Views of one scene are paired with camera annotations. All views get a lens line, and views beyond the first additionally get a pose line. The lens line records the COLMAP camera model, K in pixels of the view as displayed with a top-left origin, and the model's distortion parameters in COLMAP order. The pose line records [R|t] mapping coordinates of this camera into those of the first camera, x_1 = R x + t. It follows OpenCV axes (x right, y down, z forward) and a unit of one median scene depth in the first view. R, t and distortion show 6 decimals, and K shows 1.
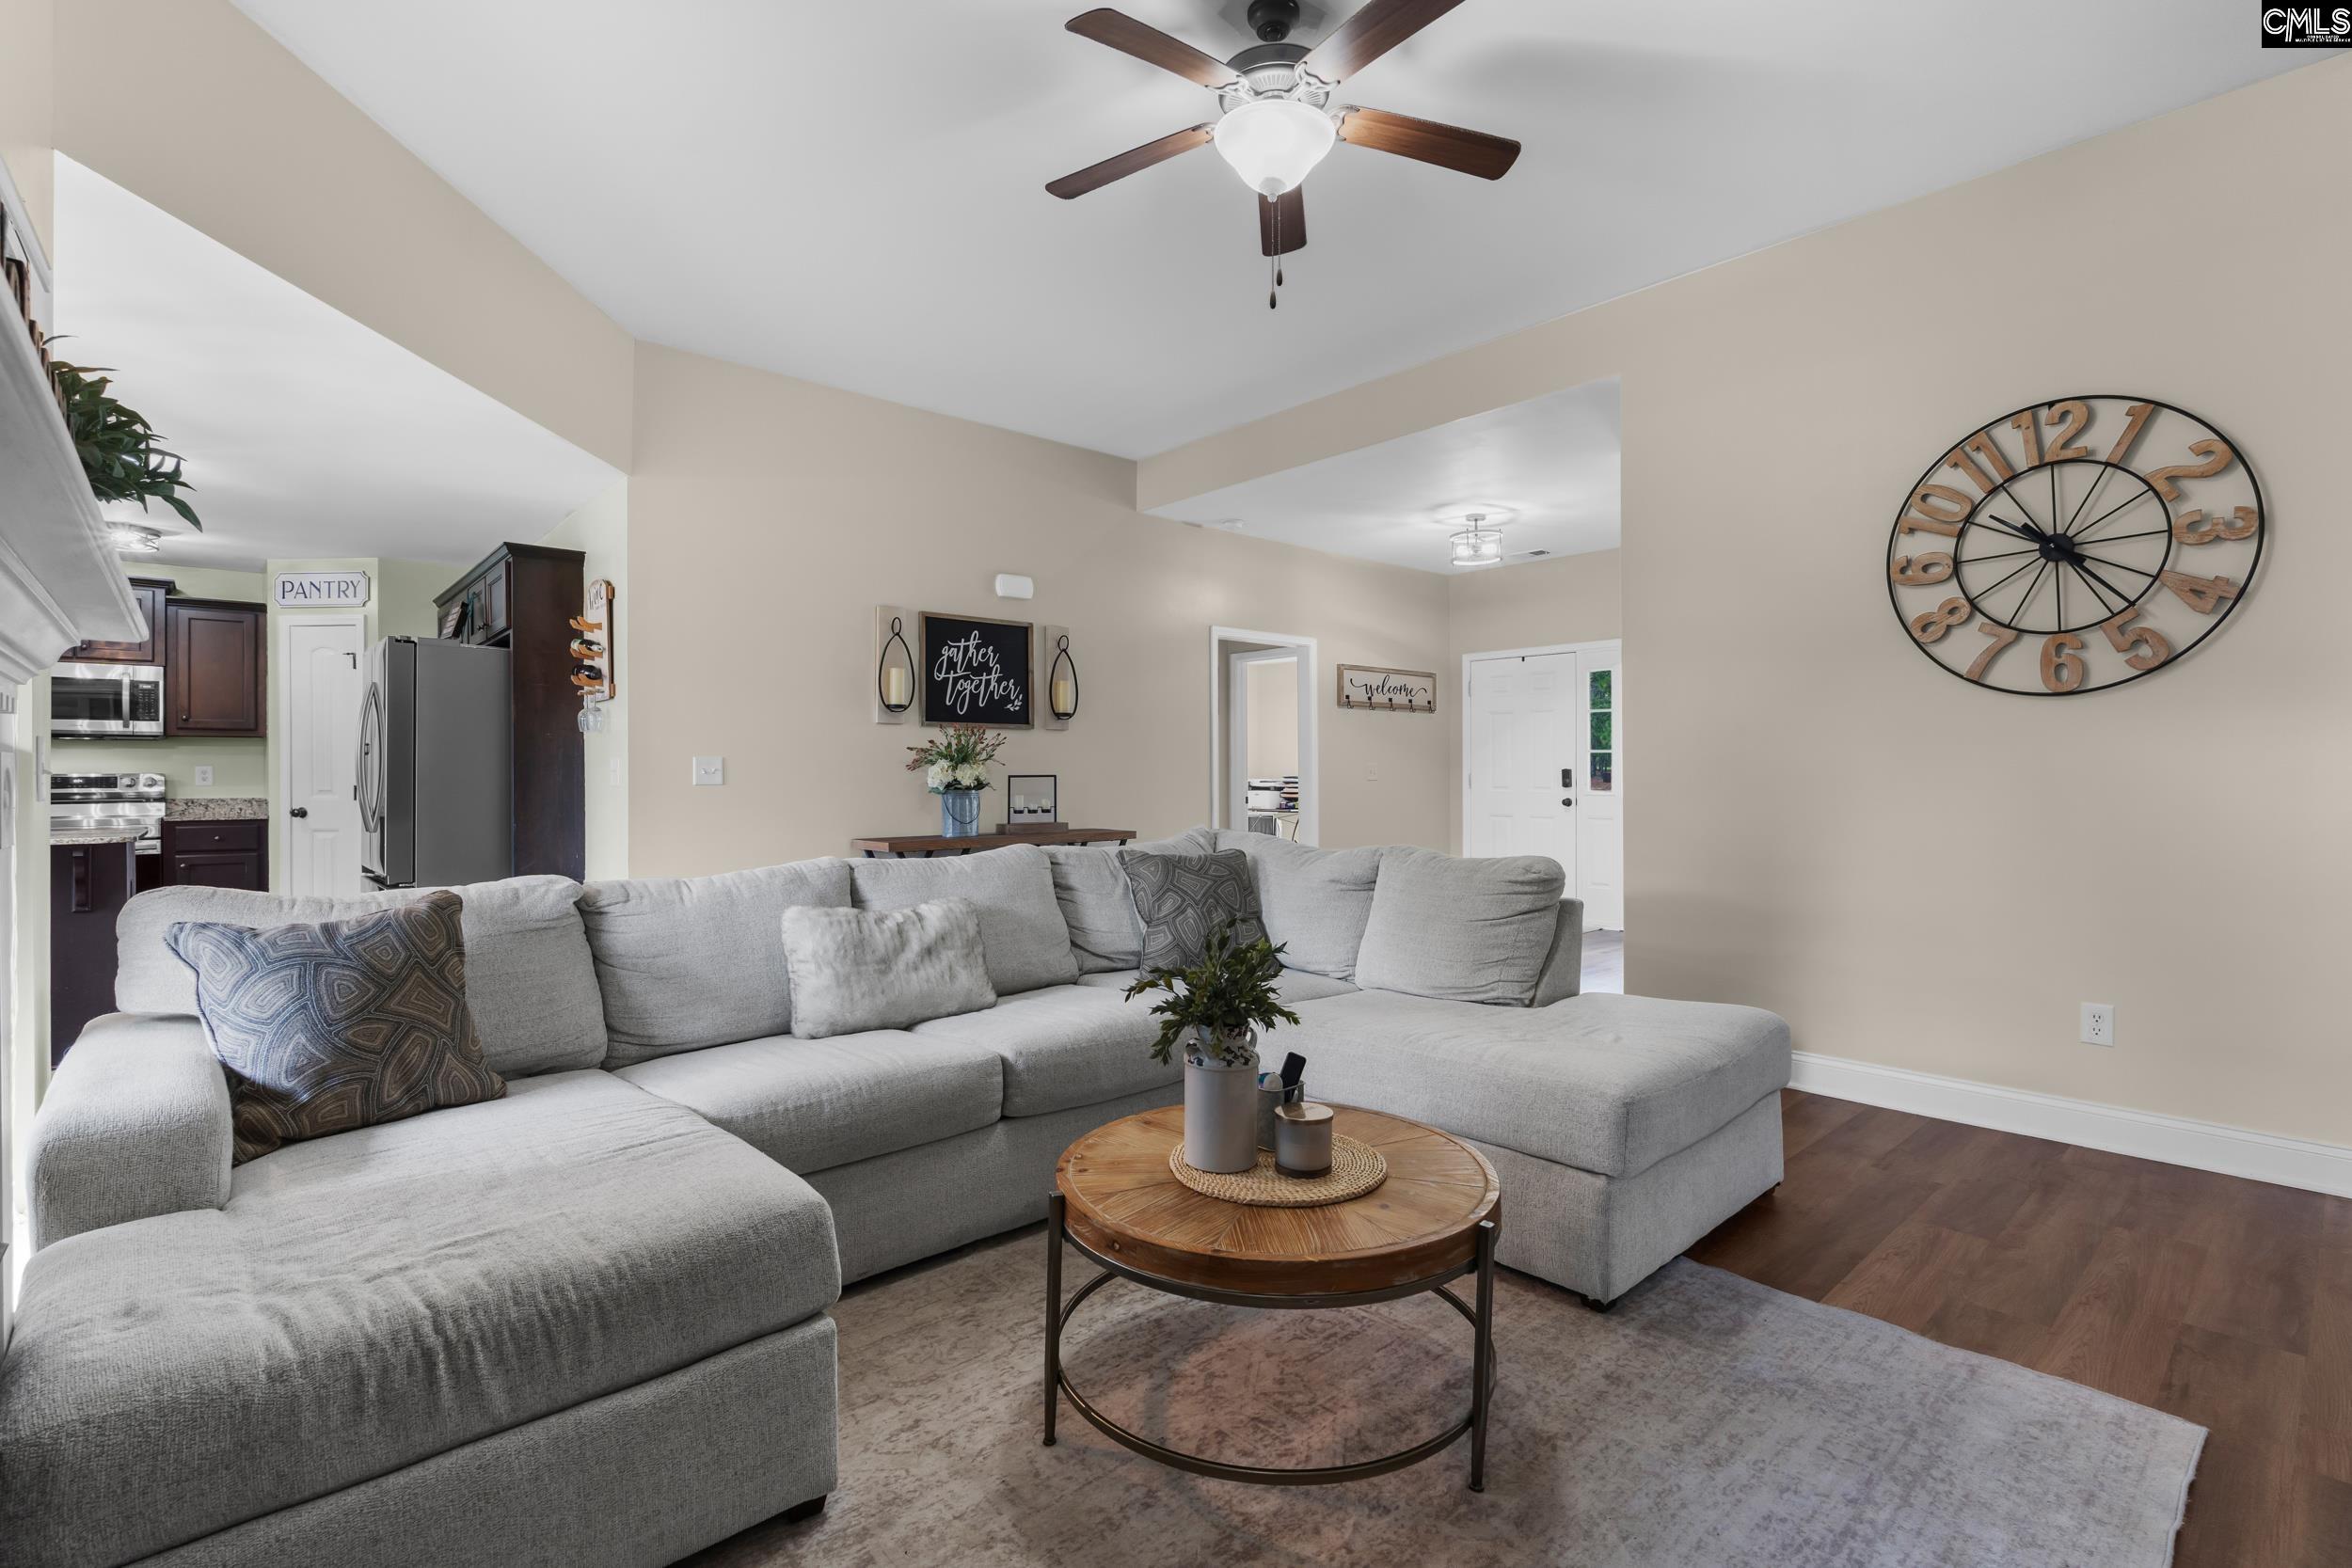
lens RADIAL K [[1085.1, 0, 1169.3], [0, 1085.1, 772.6], [0, 0, 1]] dist [-0.002612, -0.000609]
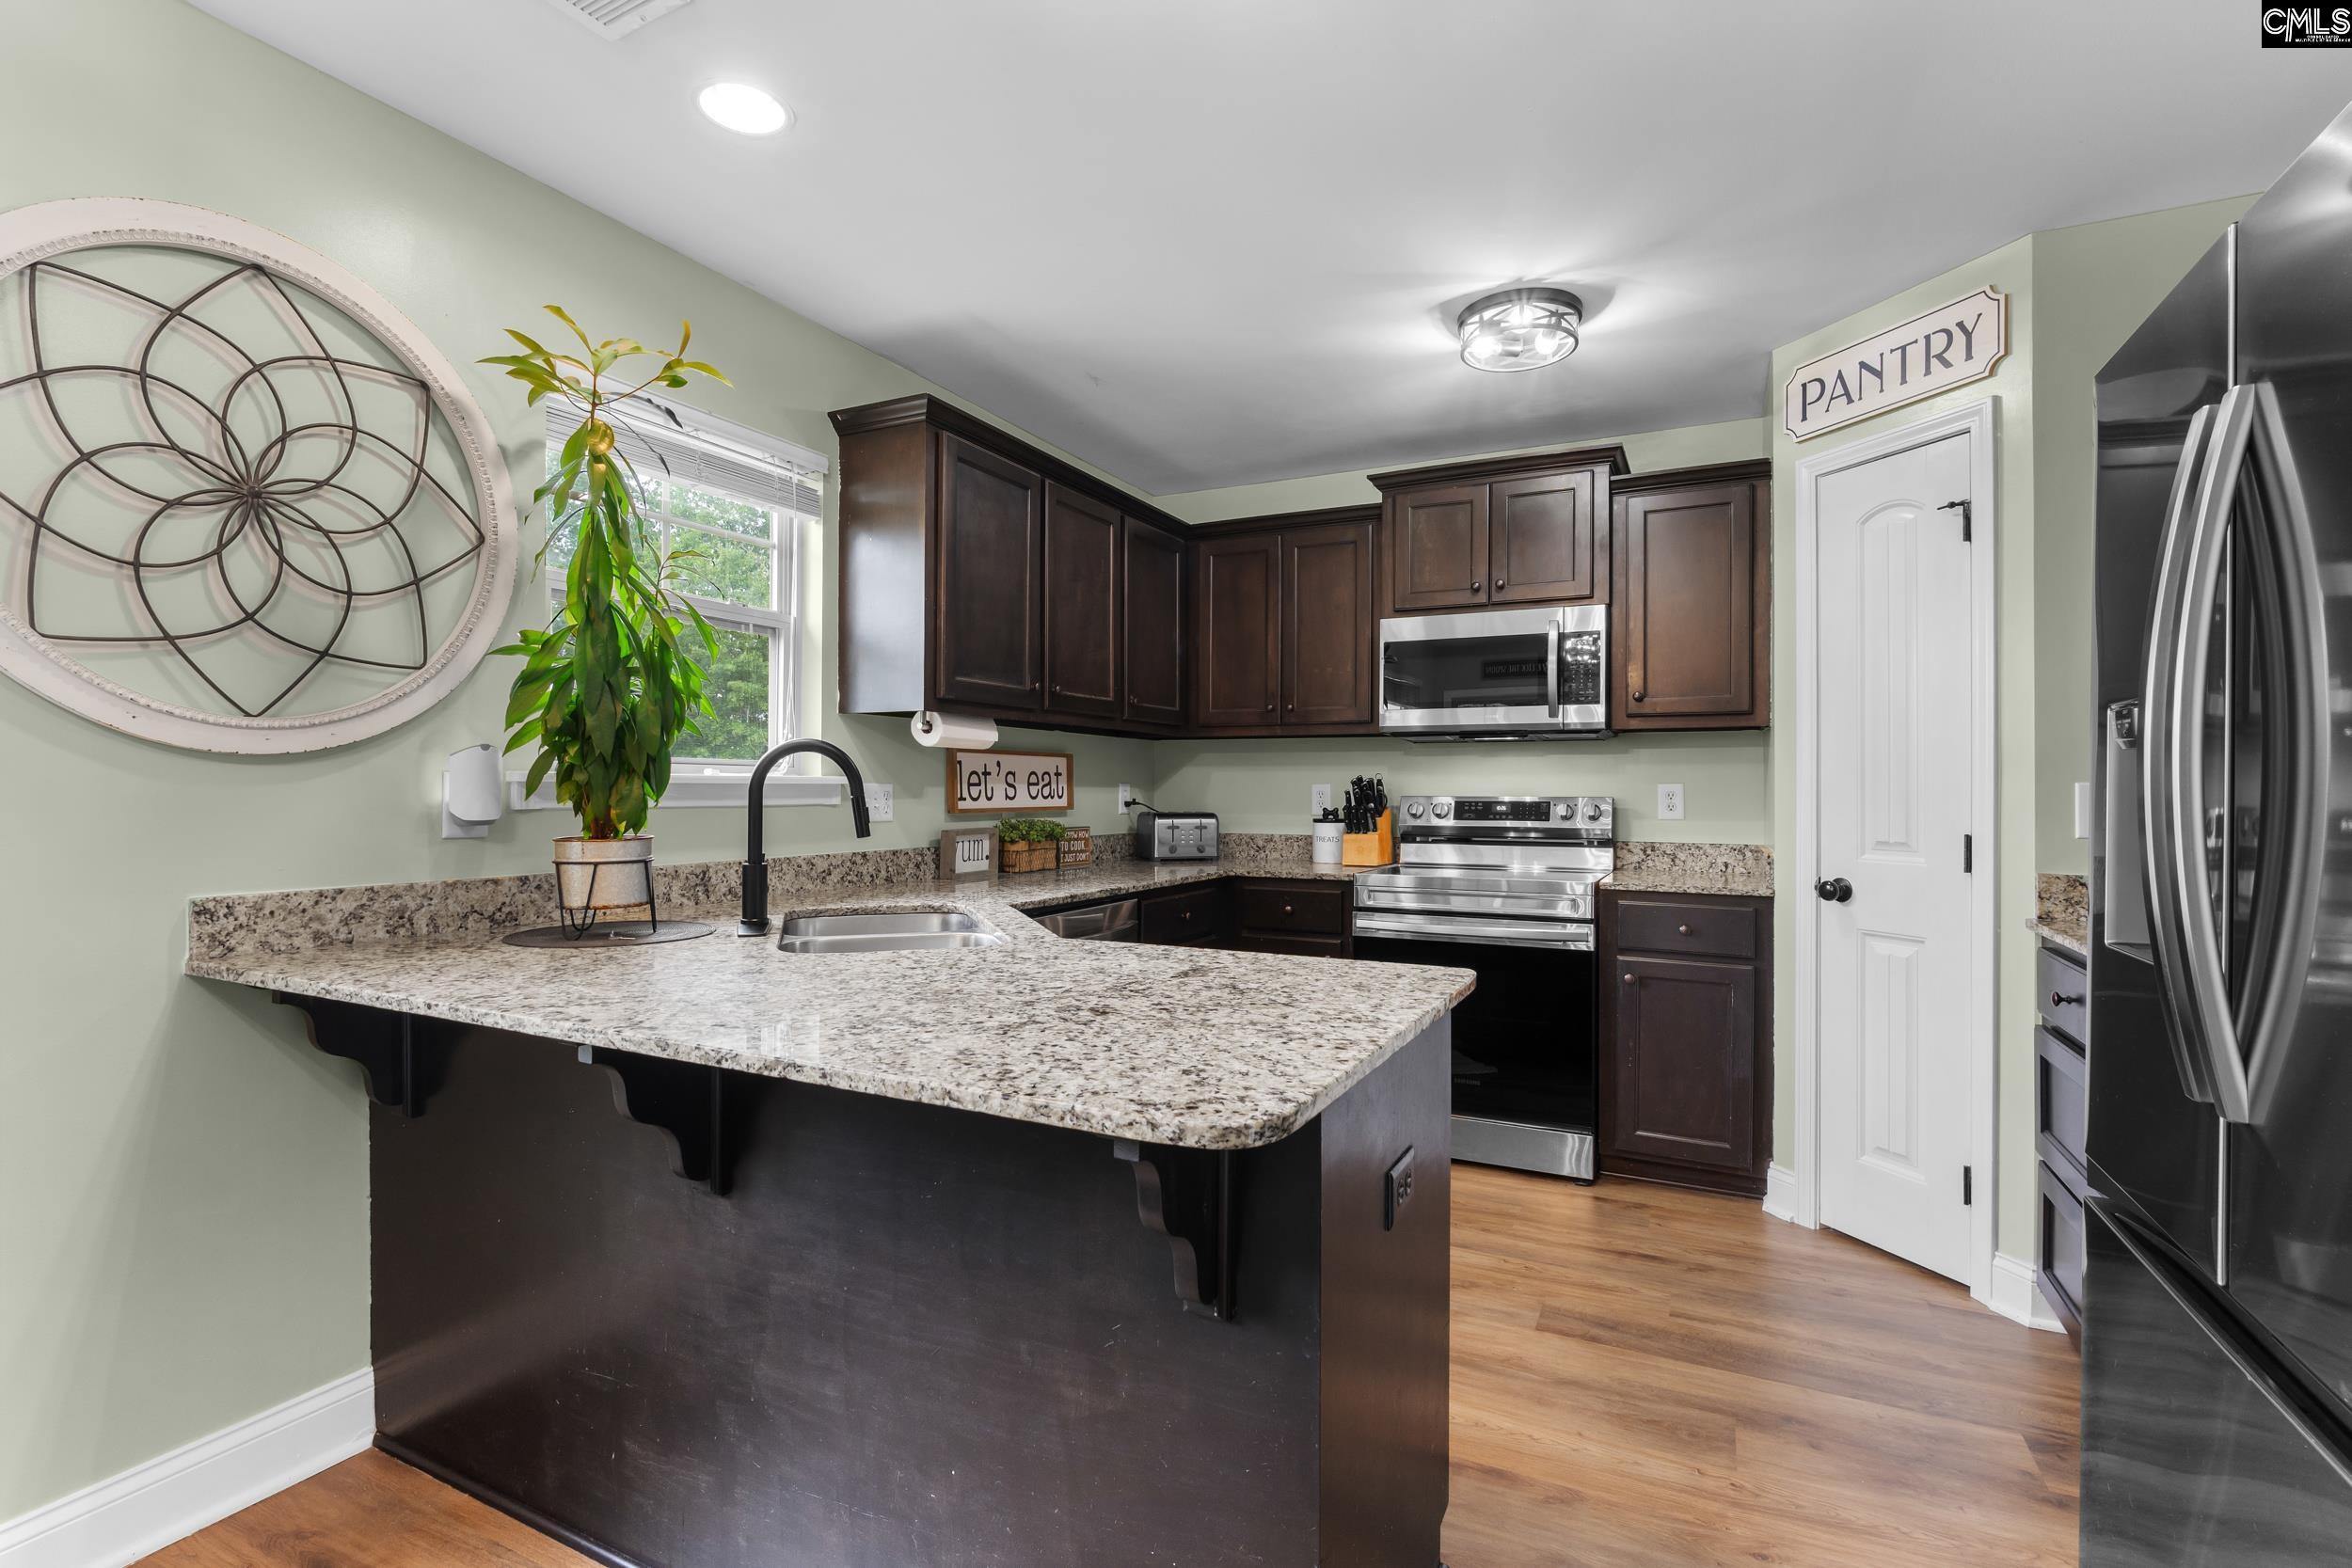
lens RADIAL K [[1085.1, 0, 1169.4], [0, 1085.1, 781.9], [0, 0, 1]] dist [-0.002612, -0.000609]
pose [[0.366454, 0.001019, -0.930436, -0.489716], [-0.002226, 0.999997, 0.000219, -0.007104], [0.930434, 0.001991, 0.366455, 0.582576]]
